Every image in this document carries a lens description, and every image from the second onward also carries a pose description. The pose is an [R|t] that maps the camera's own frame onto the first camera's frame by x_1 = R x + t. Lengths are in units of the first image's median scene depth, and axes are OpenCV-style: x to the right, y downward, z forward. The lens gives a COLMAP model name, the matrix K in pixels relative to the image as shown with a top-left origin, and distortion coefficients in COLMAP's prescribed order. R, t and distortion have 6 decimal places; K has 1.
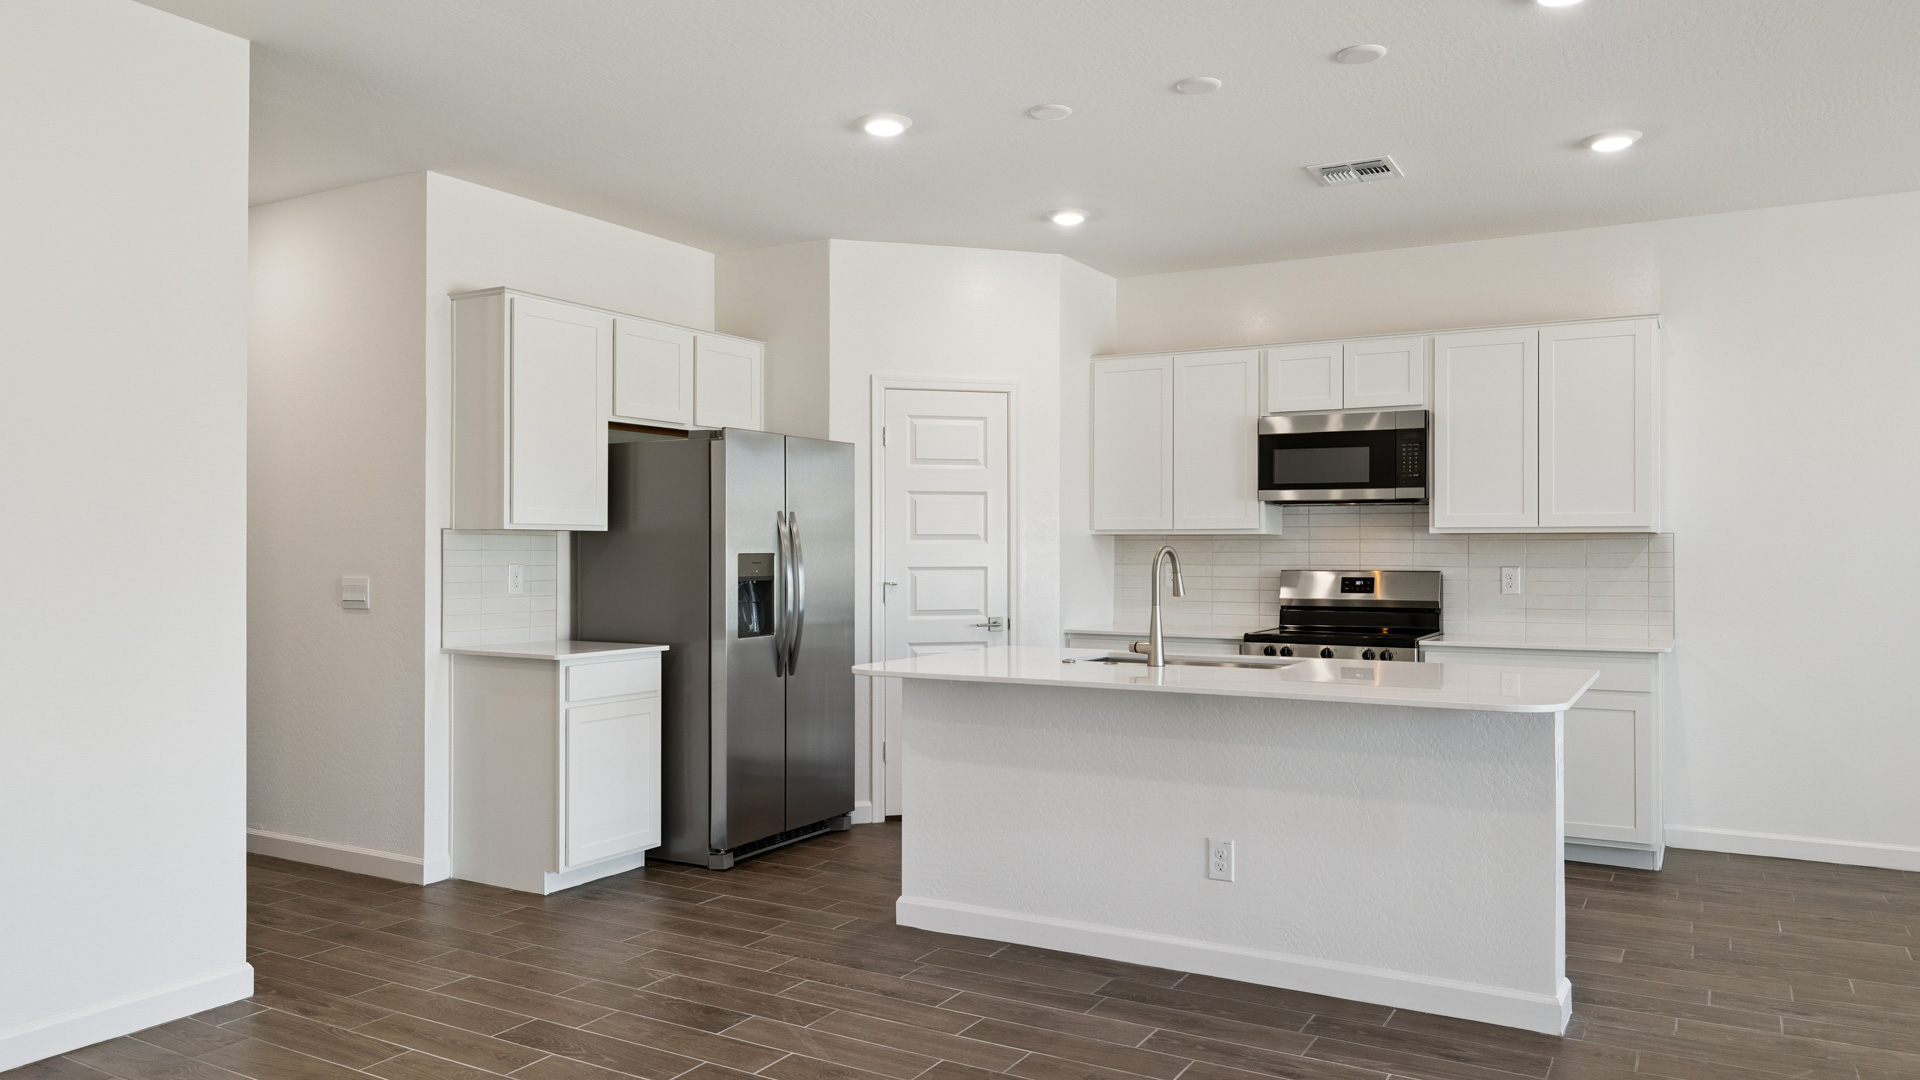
lens RADIAL K [[1328.3, 0, 953.5], [0, 1328.3, 524.2], [0, 0, 1]] dist [-0.002331, 0.000070]
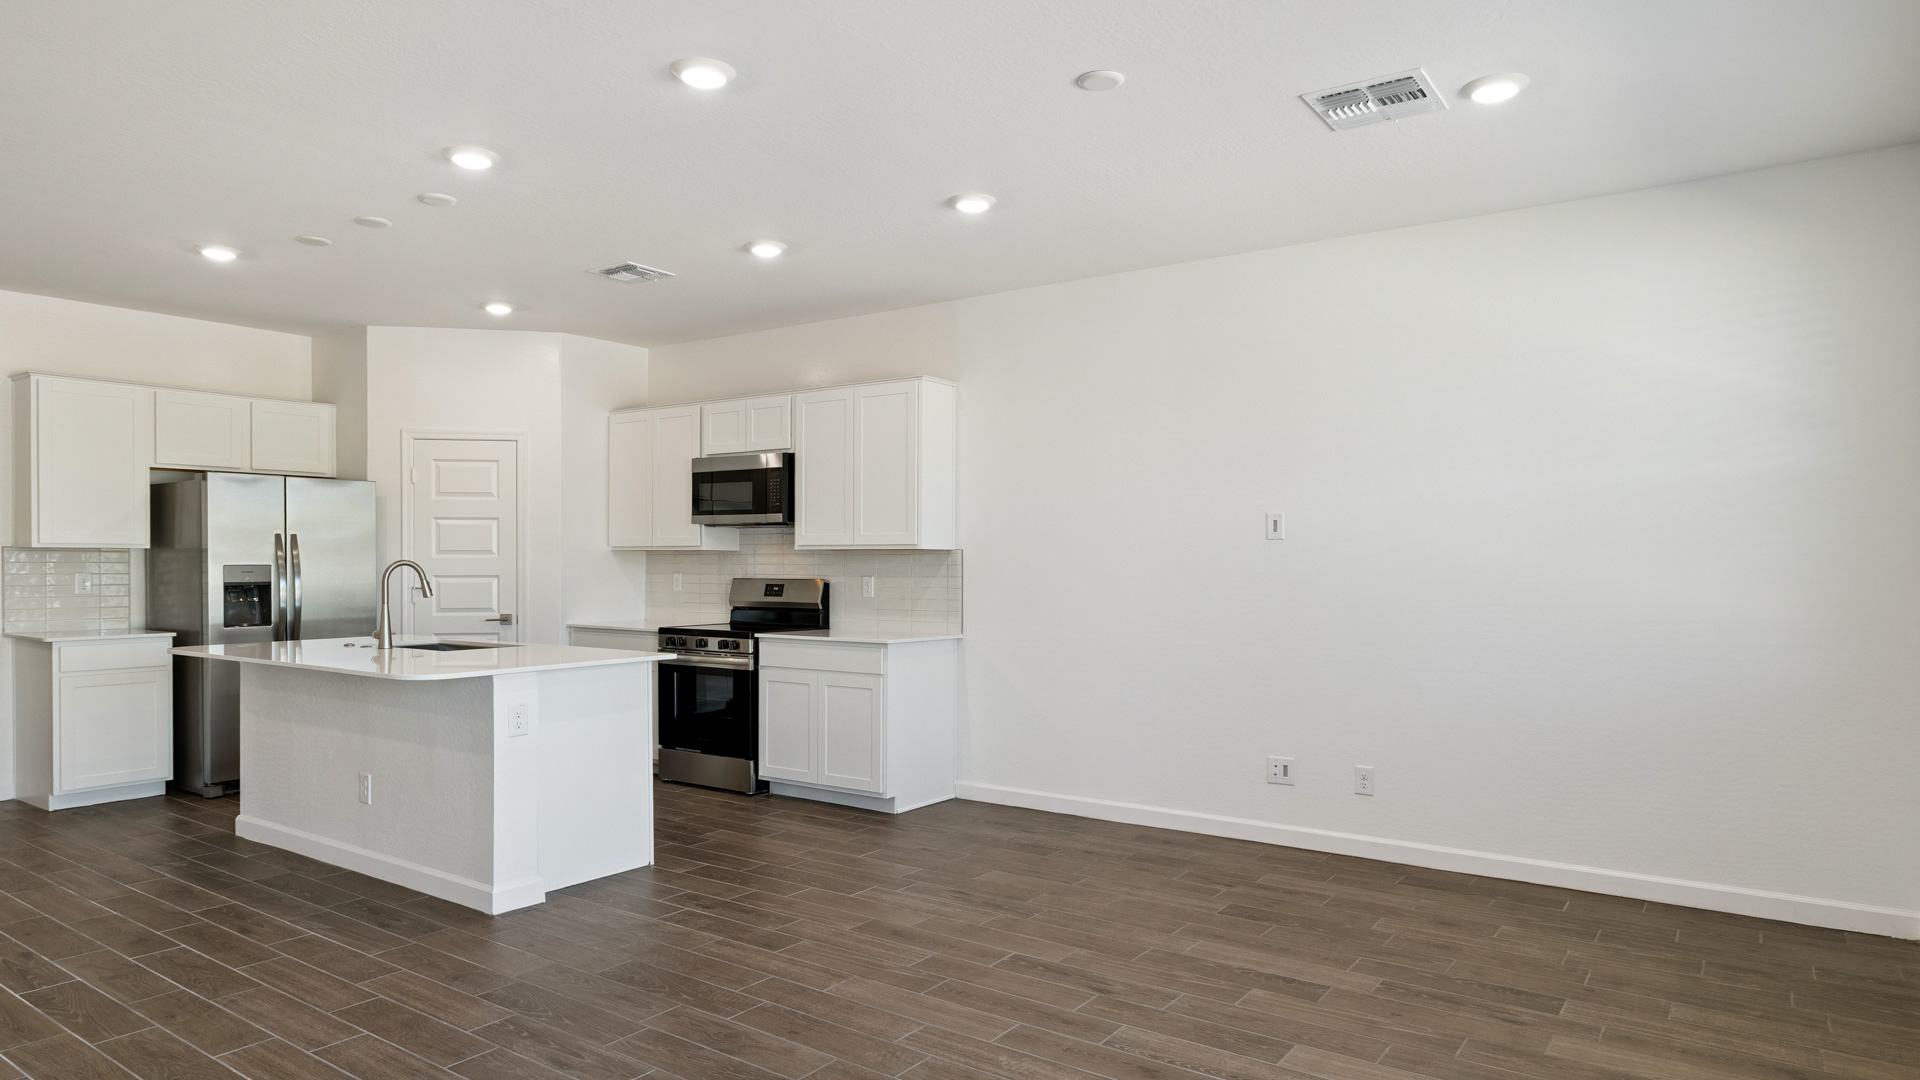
lens RADIAL K [[1155.8, 0, 960.0], [0, 1155.8, 540.0], [0, 0, 1]] dist [-0.001403, -0.000643]
pose [[0.995793, -0.000620, -0.091634, 0.649098], [0.000623, 1.000000, 0.000003, -0.002295], [0.091634, -0.000060, 0.995793, -0.093213]]
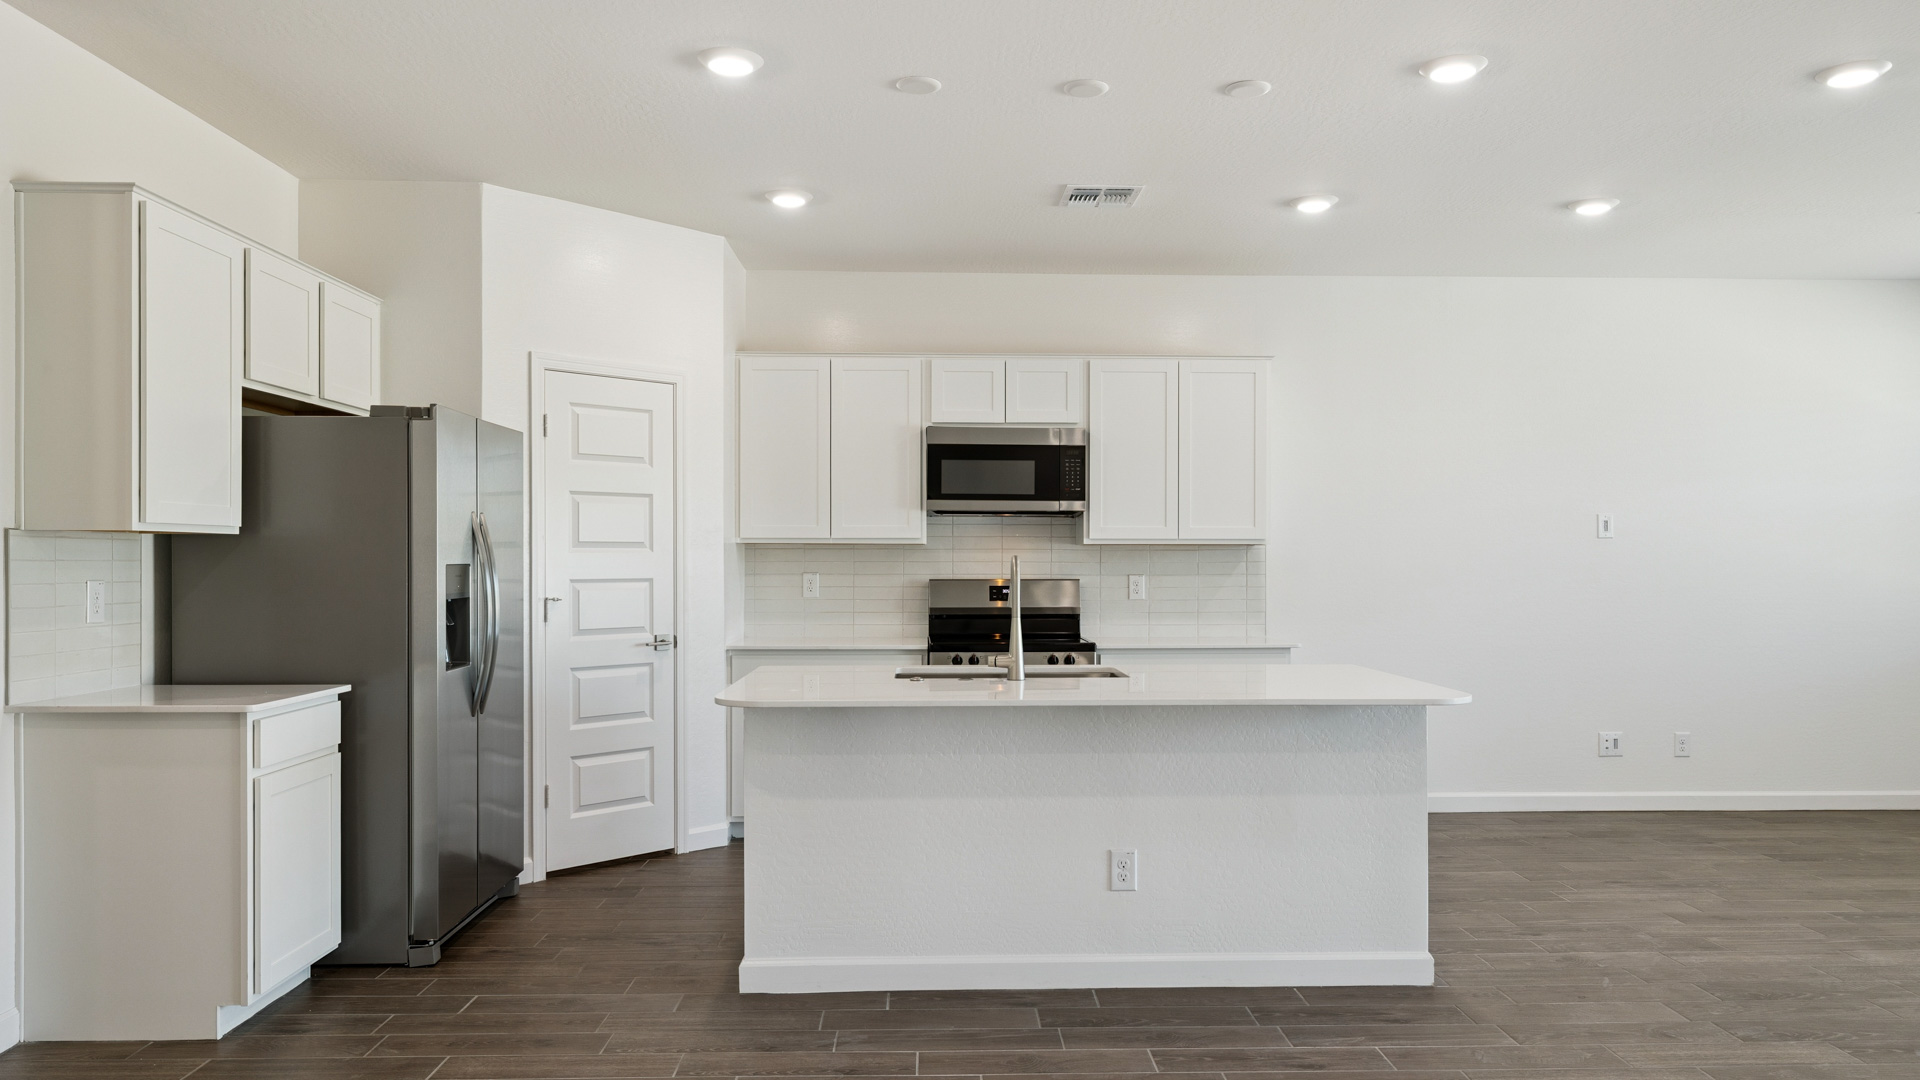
lens RADIAL K [[1322.7, 0, 960.0], [0, 1322.7, 540.0], [0, 0, 1]] dist [-0.001811, -0.001998]
pose [[0.845573, 0.007663, 0.533805, -0.307021], [-0.010850, 0.999937, 0.002833, 0.001837], [-0.533750, -0.008187, 0.845603, 0.158809]]
